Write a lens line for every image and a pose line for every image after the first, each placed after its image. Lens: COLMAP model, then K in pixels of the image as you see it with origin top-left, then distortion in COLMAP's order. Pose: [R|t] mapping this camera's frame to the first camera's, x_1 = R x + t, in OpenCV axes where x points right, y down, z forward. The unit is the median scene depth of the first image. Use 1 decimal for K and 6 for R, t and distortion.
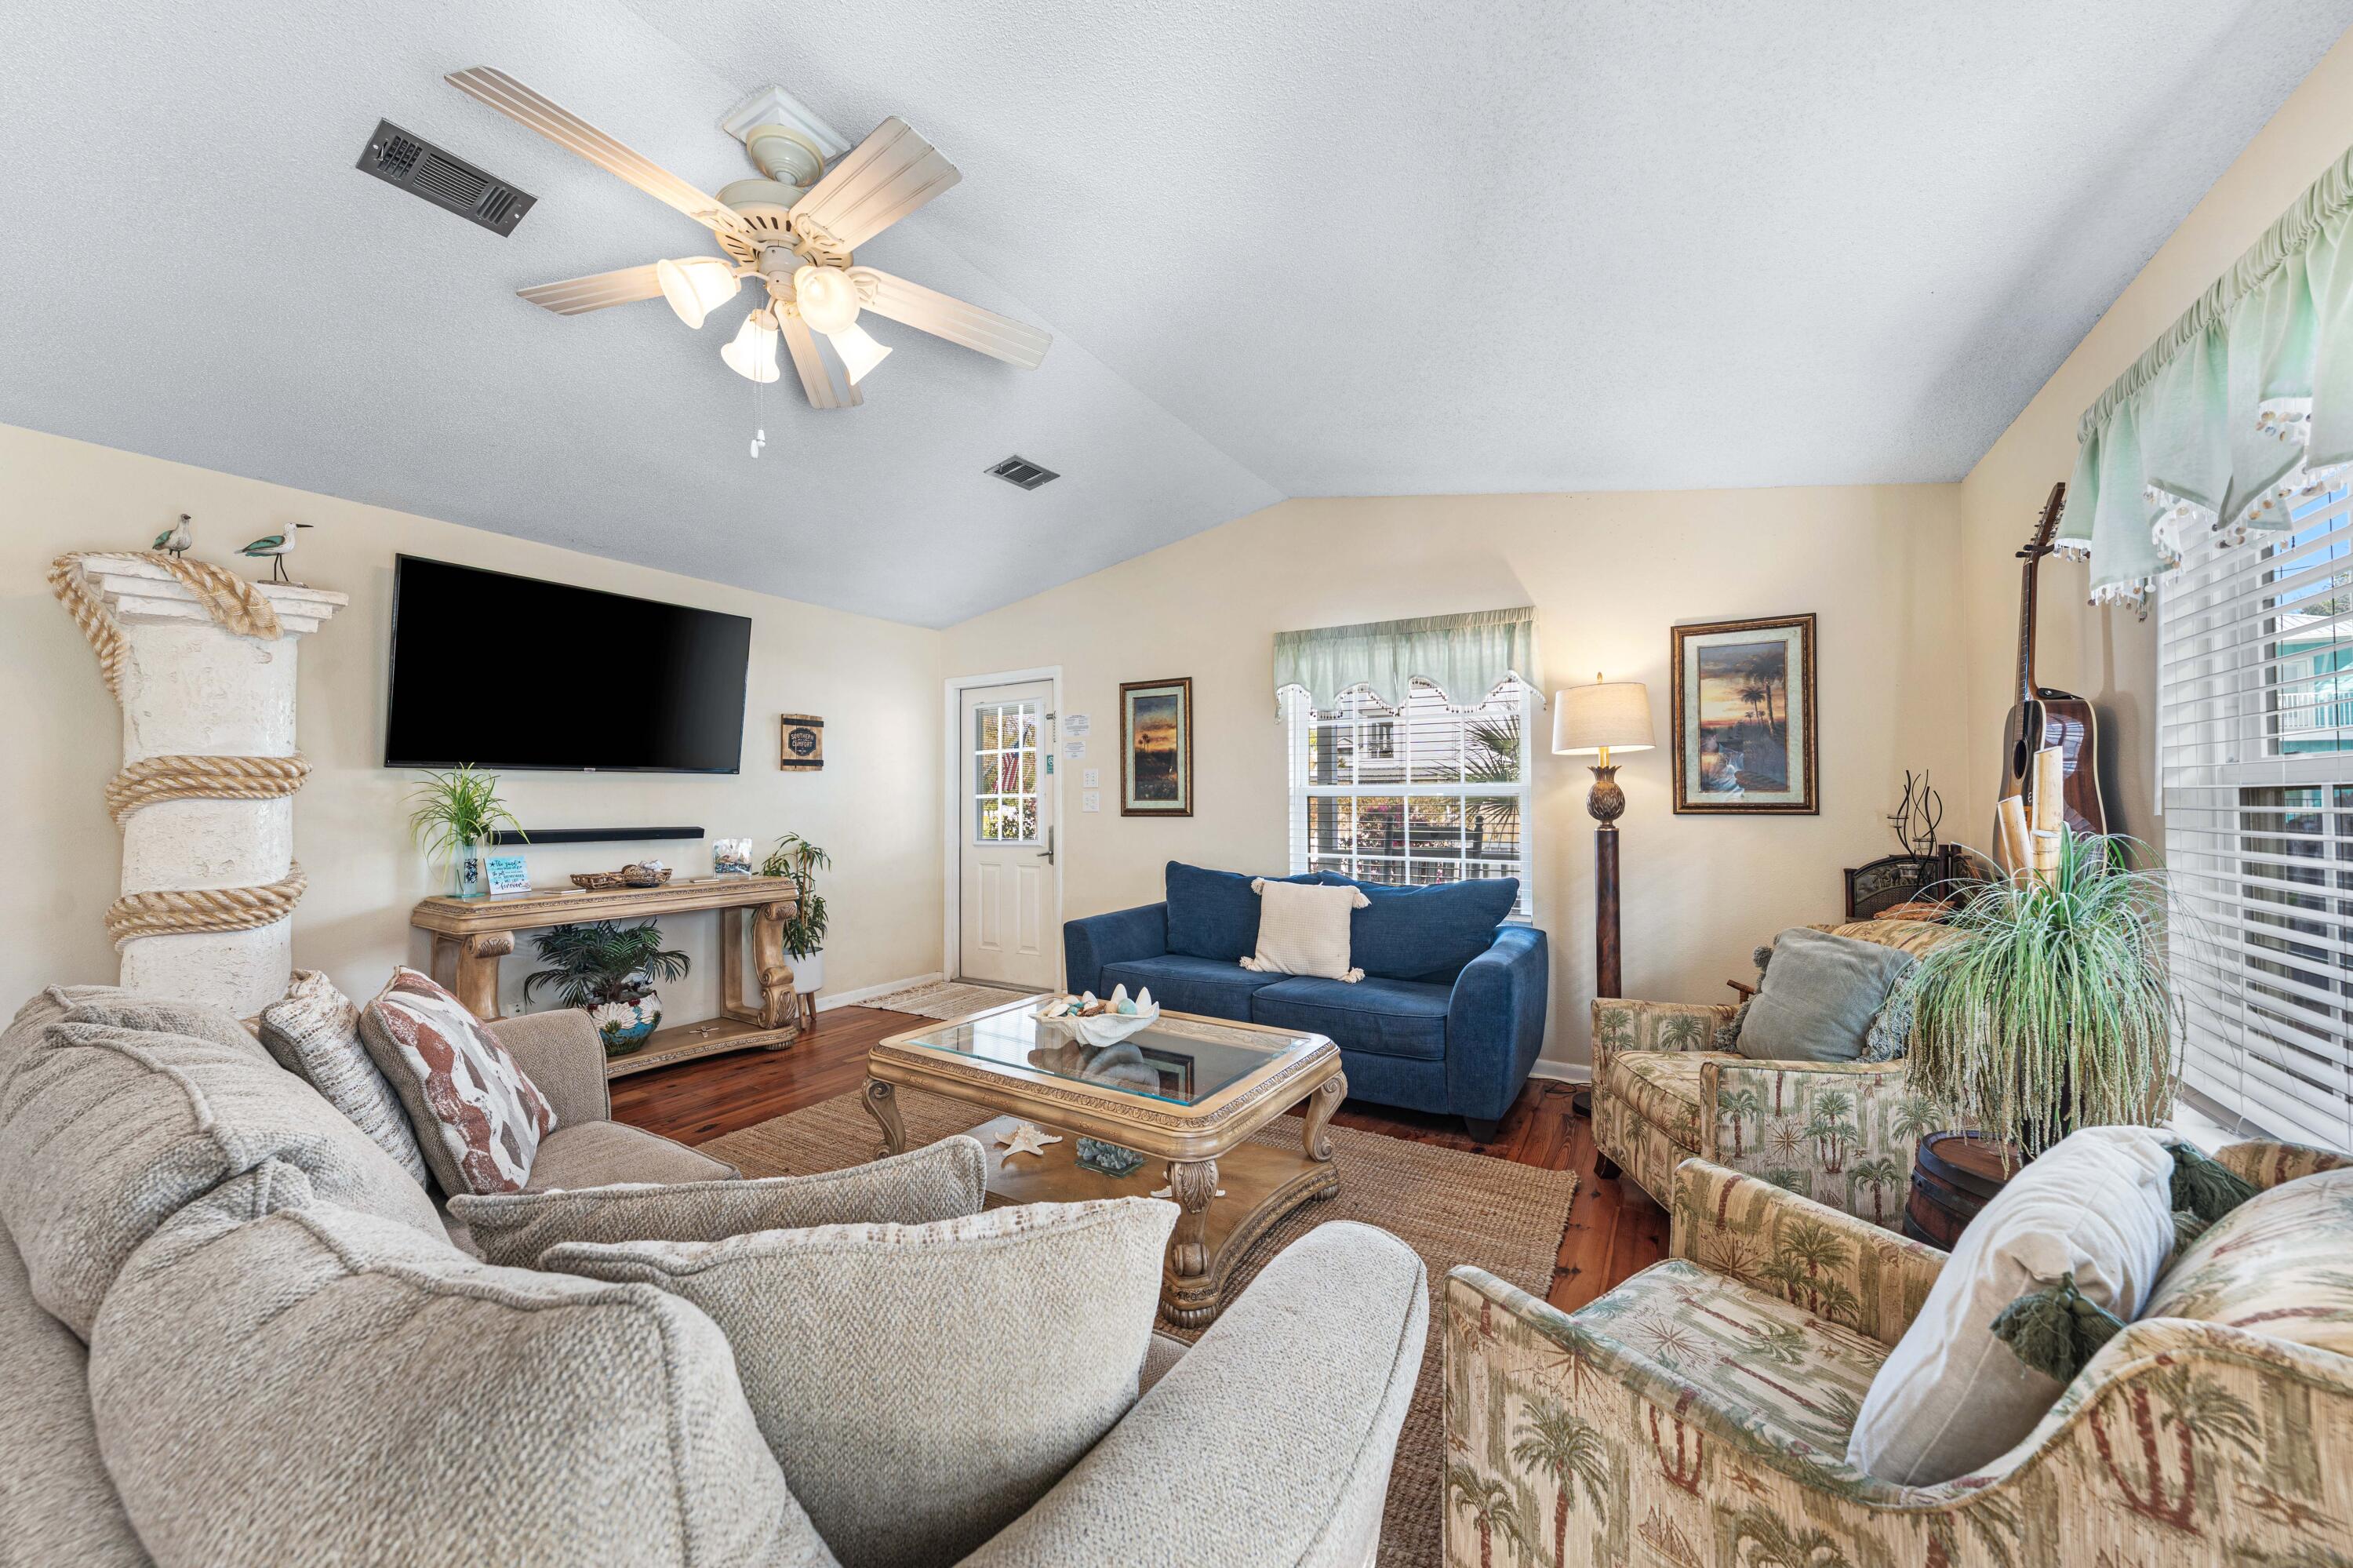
lens RADIAL K [[882.4, 0, 1157.8], [0, 882.4, 787.4], [0, 0, 1]] dist [0.001934, 0.000060]
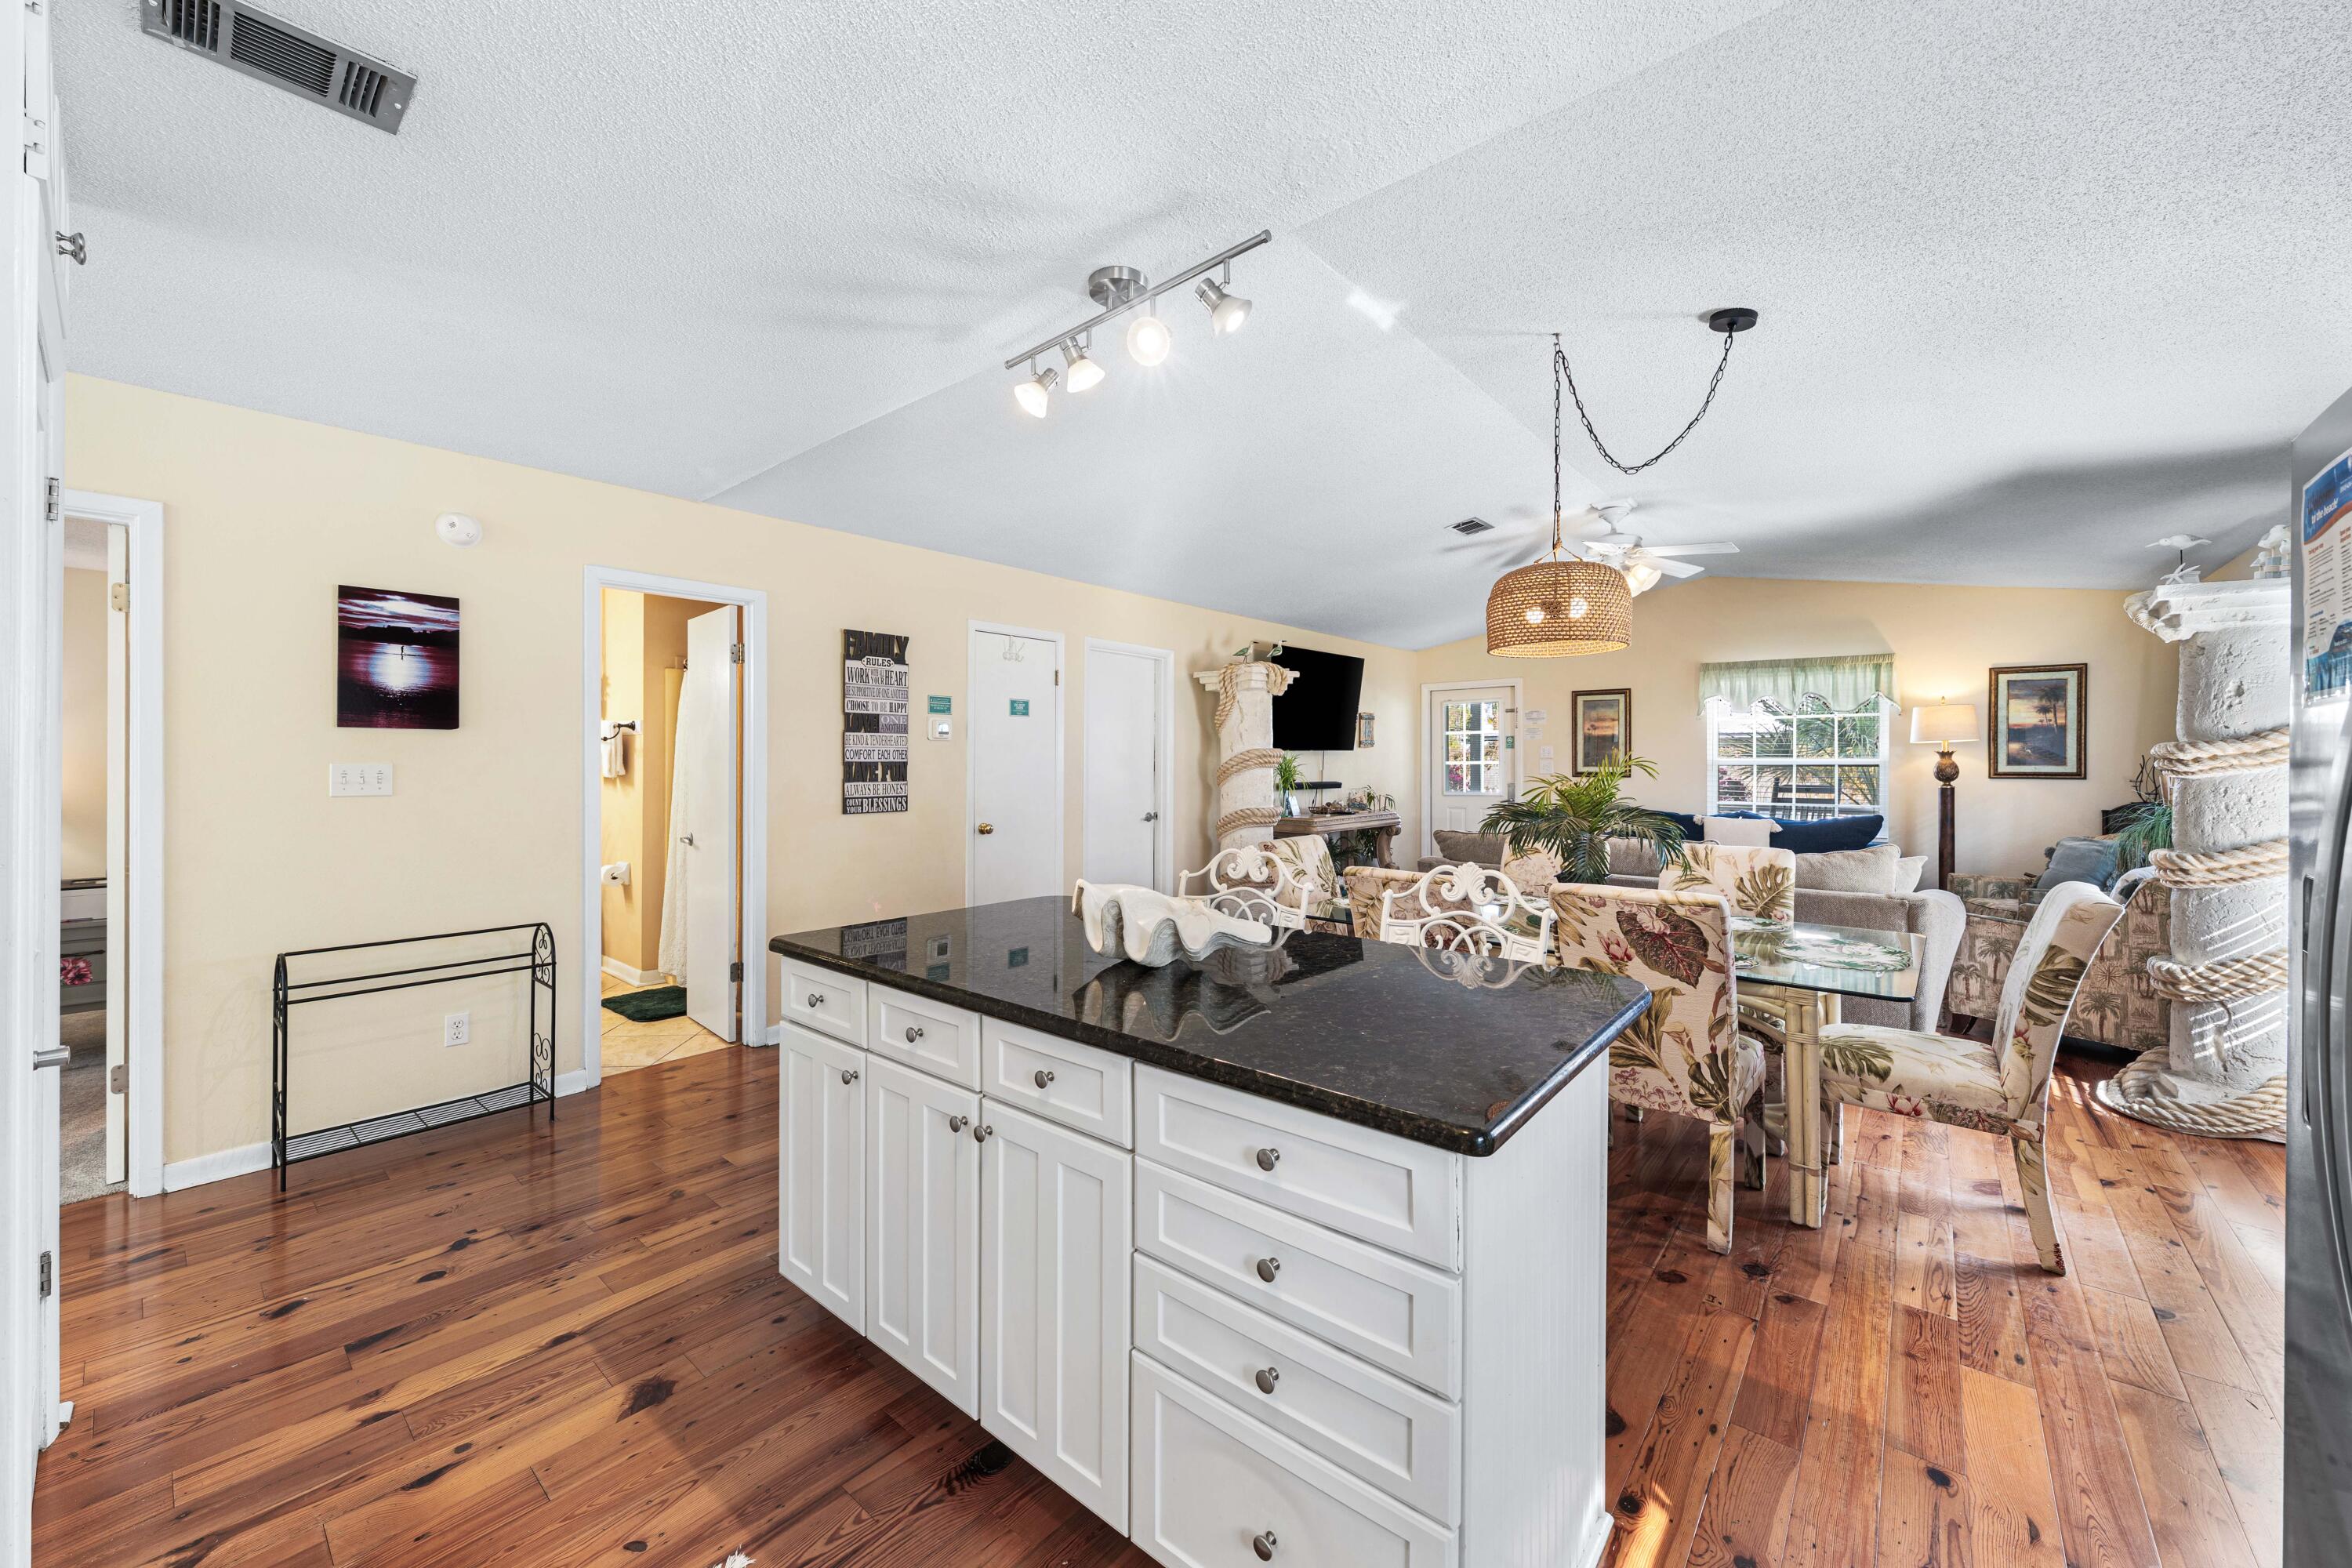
lens RADIAL K [[894.7, 0, 1151.9], [0, 894.7, 768.3], [0, 0, 1]] dist [-0.009469, -0.000524]
pose [[0.984298, 0.004771, -0.176450, -0.706977], [-0.000175, 0.999660, 0.026057, -0.033620], [0.176514, -0.025617, 0.983965, -0.972376]]
